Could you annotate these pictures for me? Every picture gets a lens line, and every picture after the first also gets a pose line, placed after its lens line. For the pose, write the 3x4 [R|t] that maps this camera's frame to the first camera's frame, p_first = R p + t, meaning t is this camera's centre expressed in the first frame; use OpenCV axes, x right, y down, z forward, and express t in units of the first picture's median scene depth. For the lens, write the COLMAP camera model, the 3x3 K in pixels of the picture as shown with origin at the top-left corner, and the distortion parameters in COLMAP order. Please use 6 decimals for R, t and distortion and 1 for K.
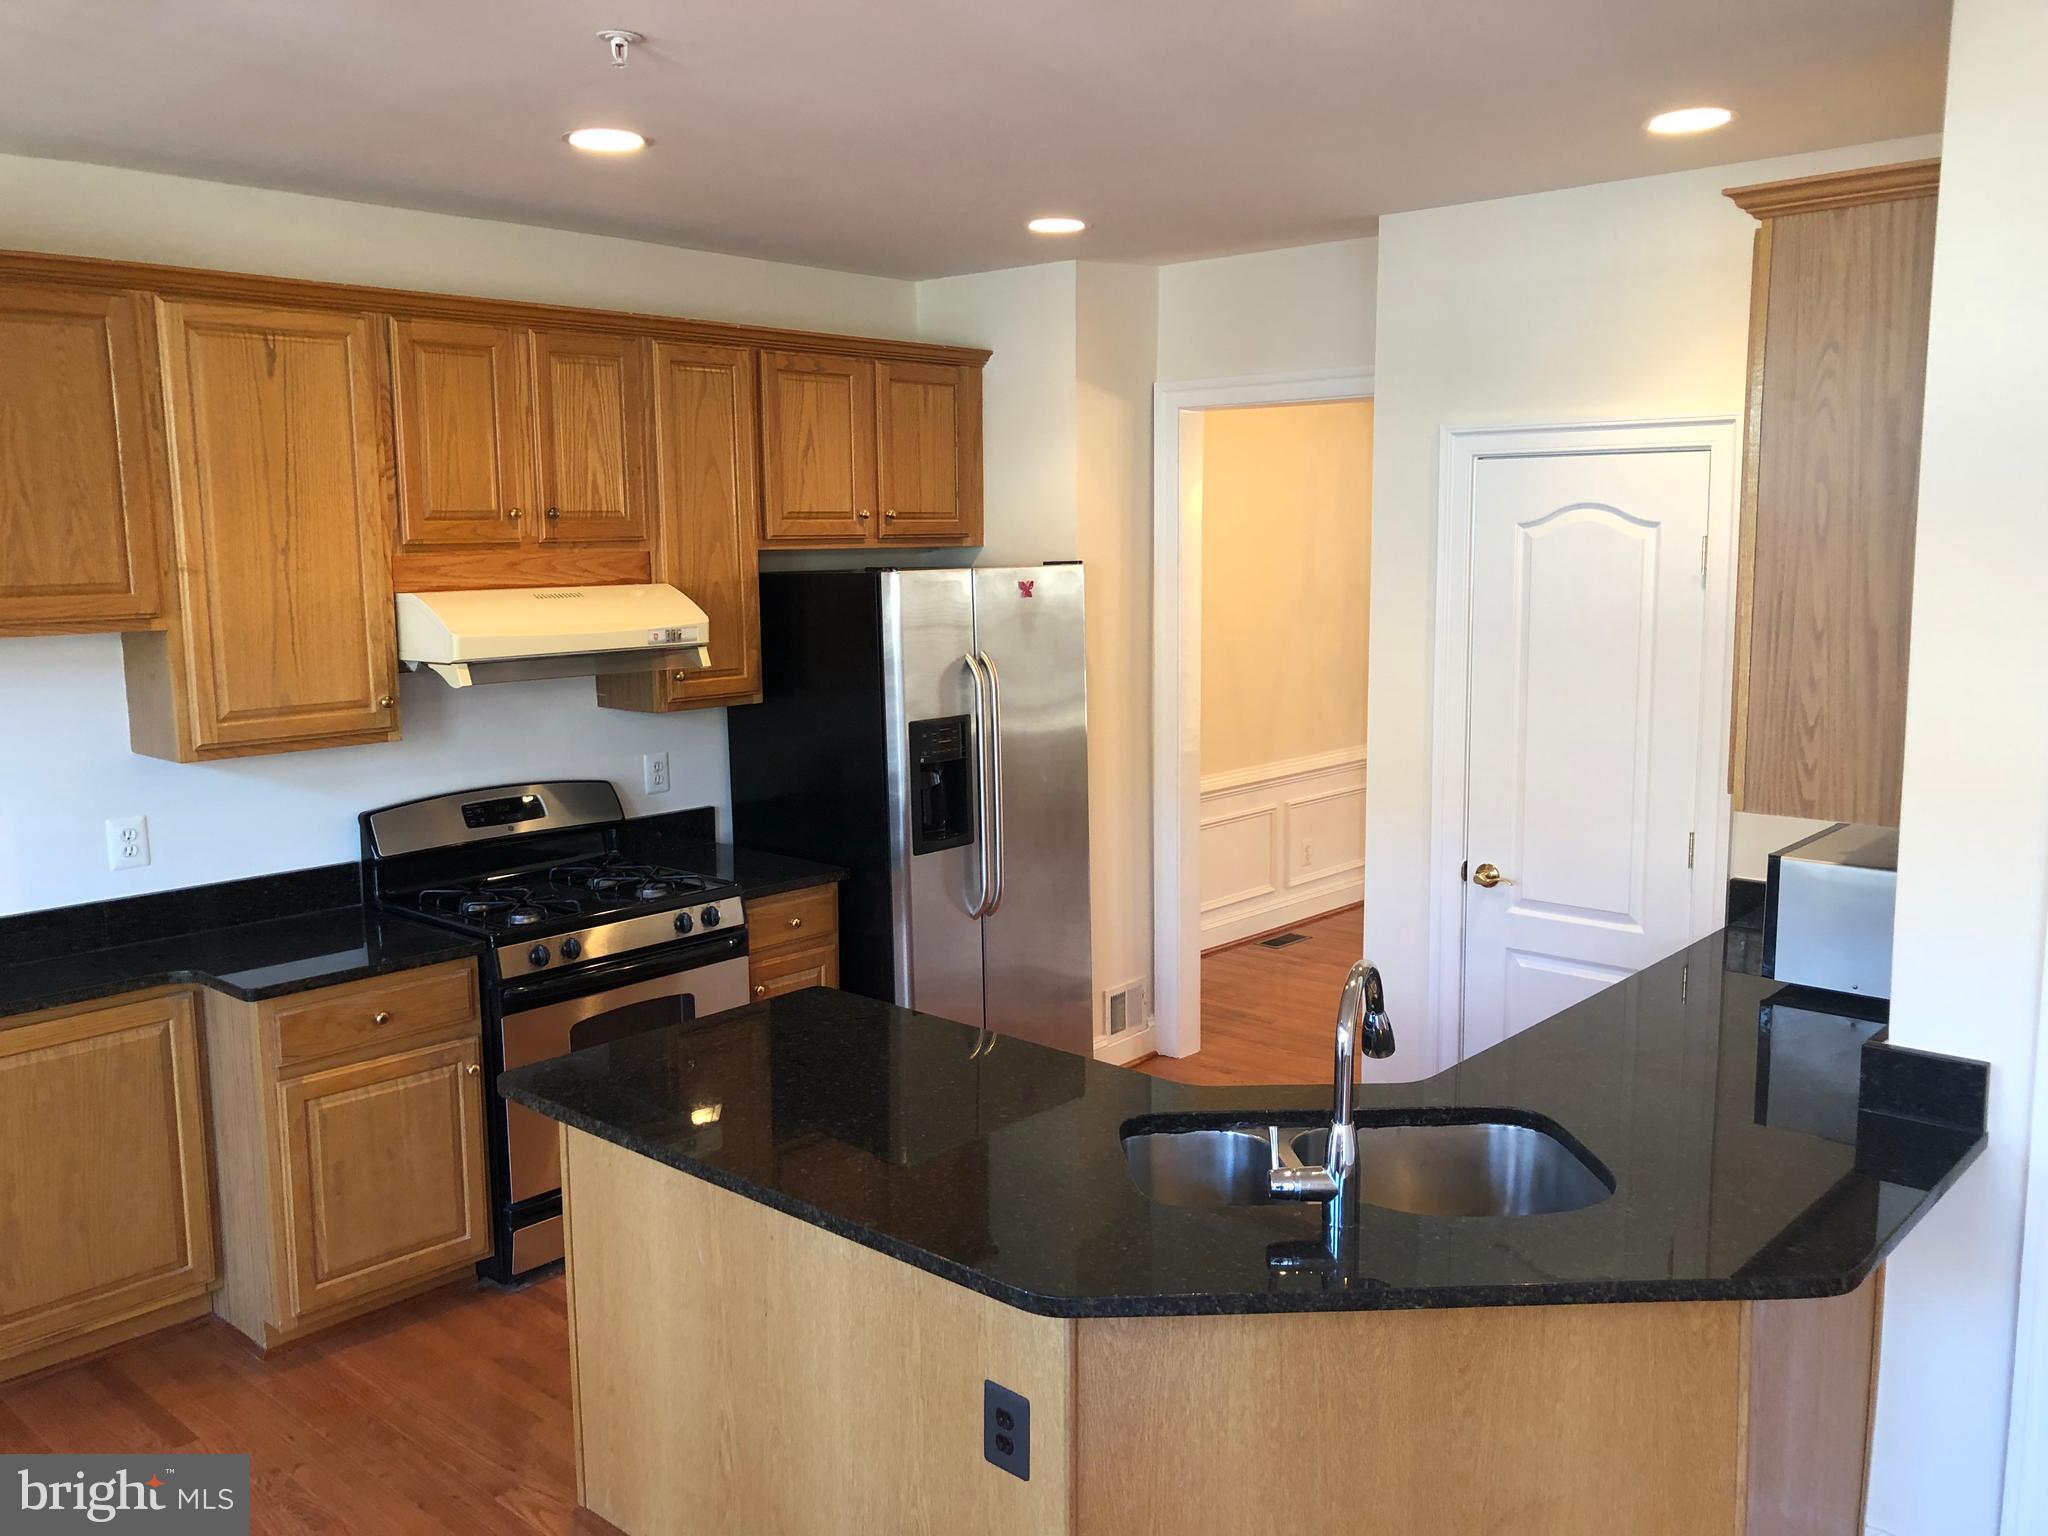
lens RADIAL K [[1691.1, 0, 982.6], [0, 1691.1, 763.4], [0, 0, 1]] dist [0.022916, -0.007011]
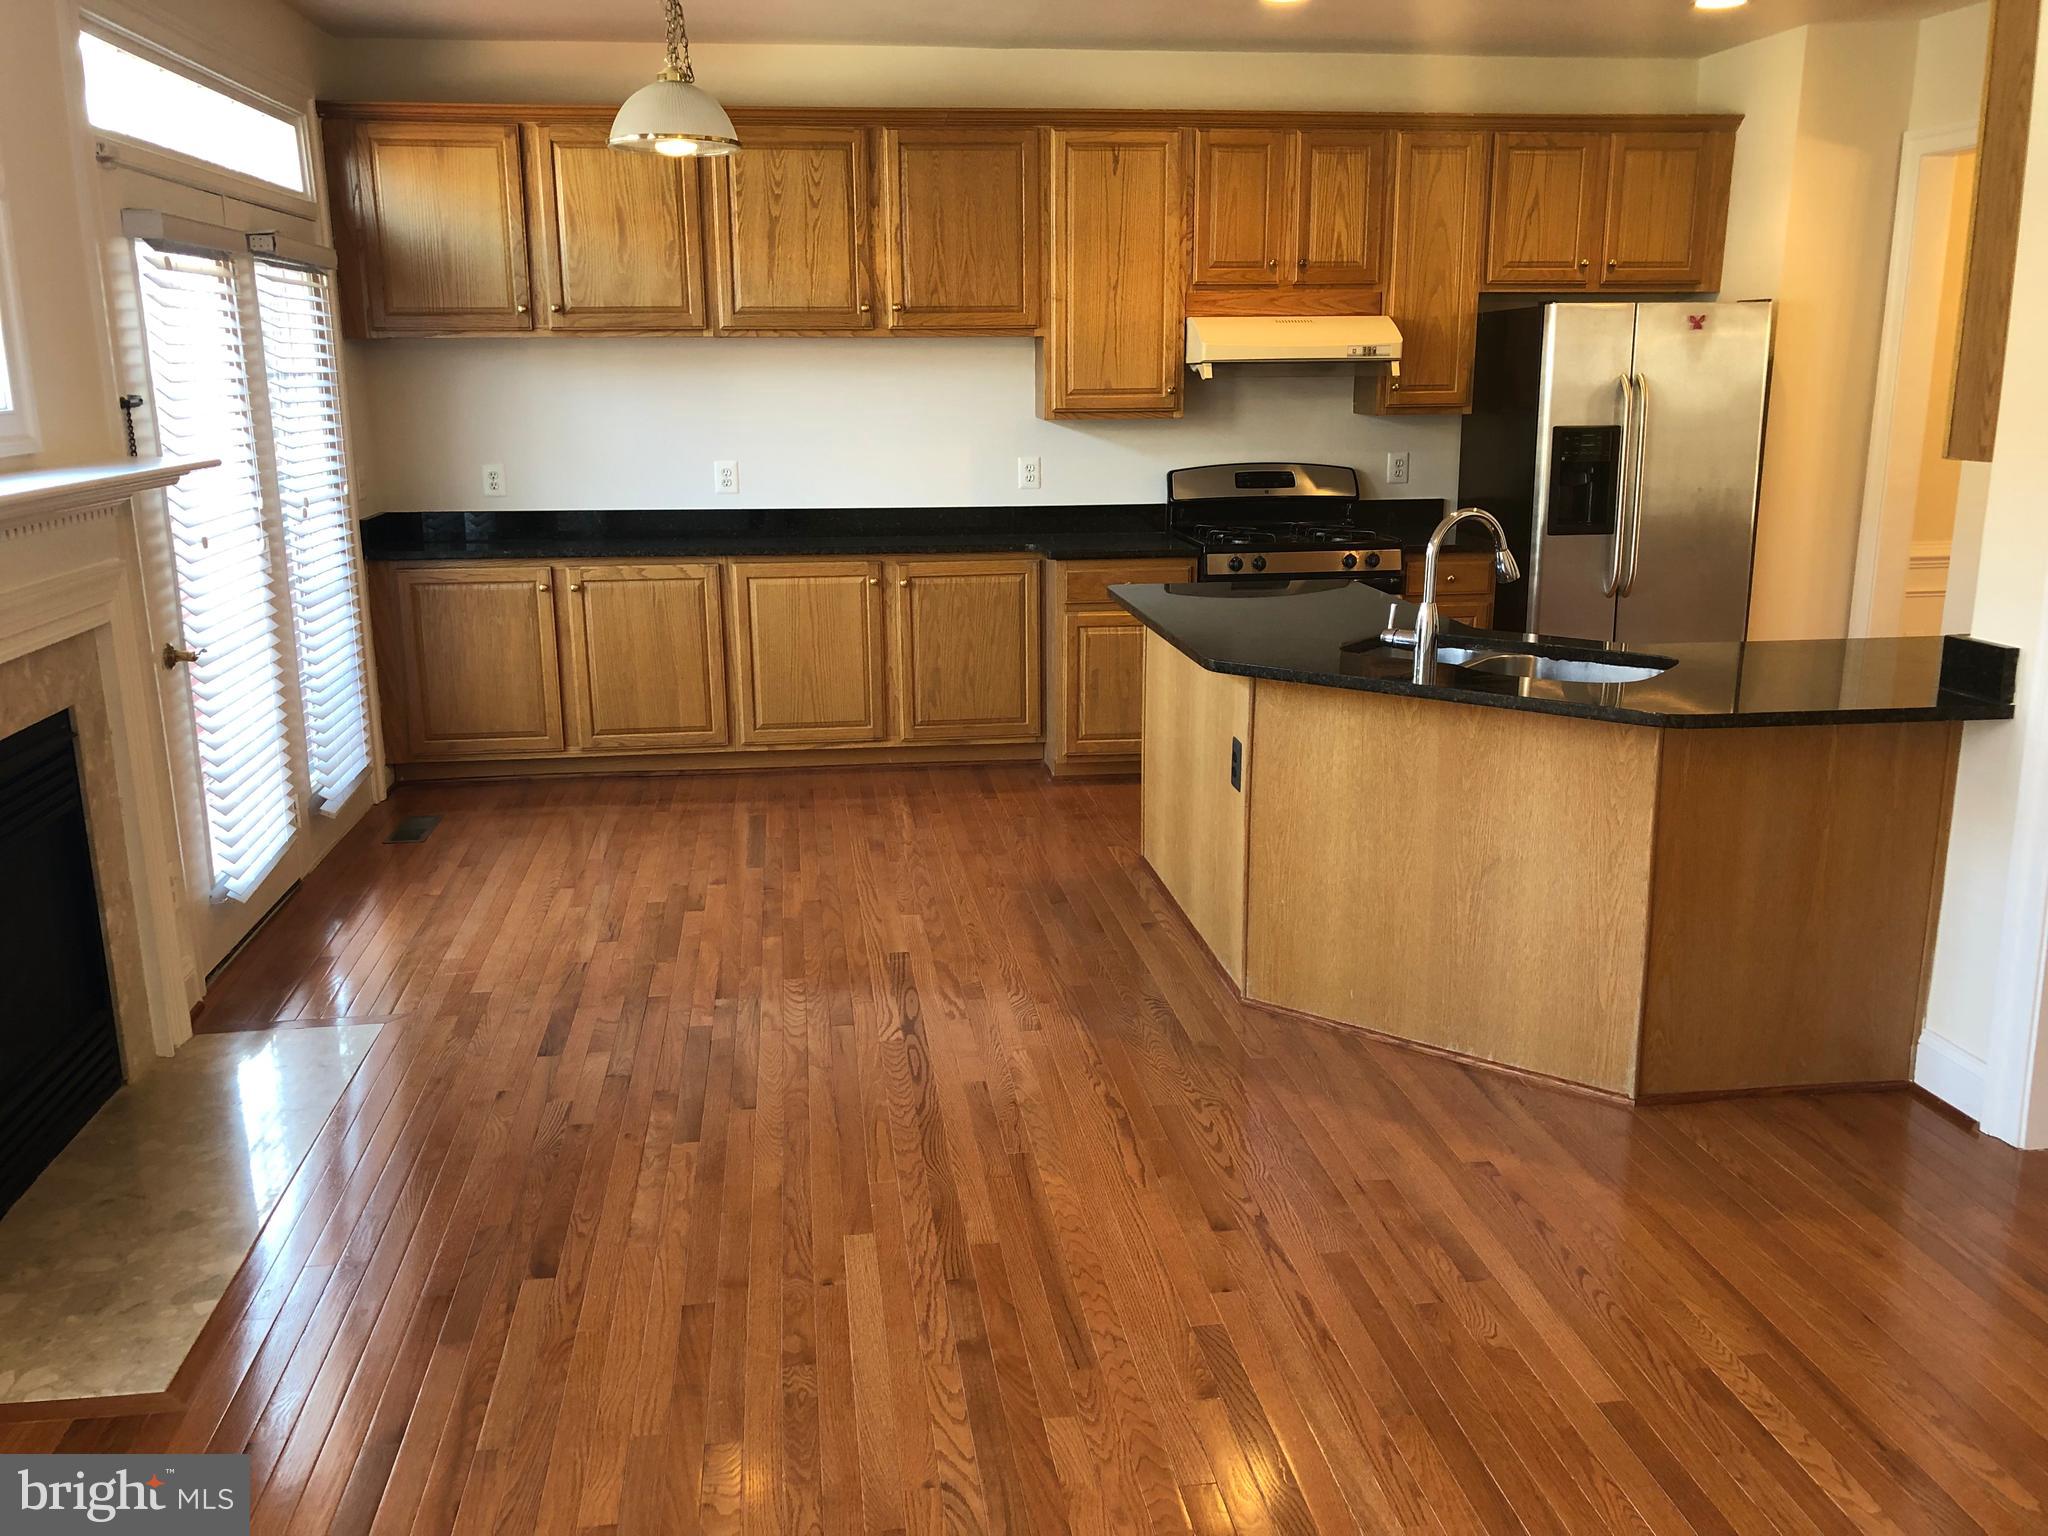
lens RADIAL K [[1691.1, 0, 982.6], [0, 1691.1, 763.4], [0, 0, 1]] dist [0.022916, -0.007011]
pose [[0.757212, 0.158424, -0.633666, 0.532456], [-0.095375, 0.986559, 0.132681, 0.107828], [0.646169, -0.040032, 0.762144, -0.286109]]
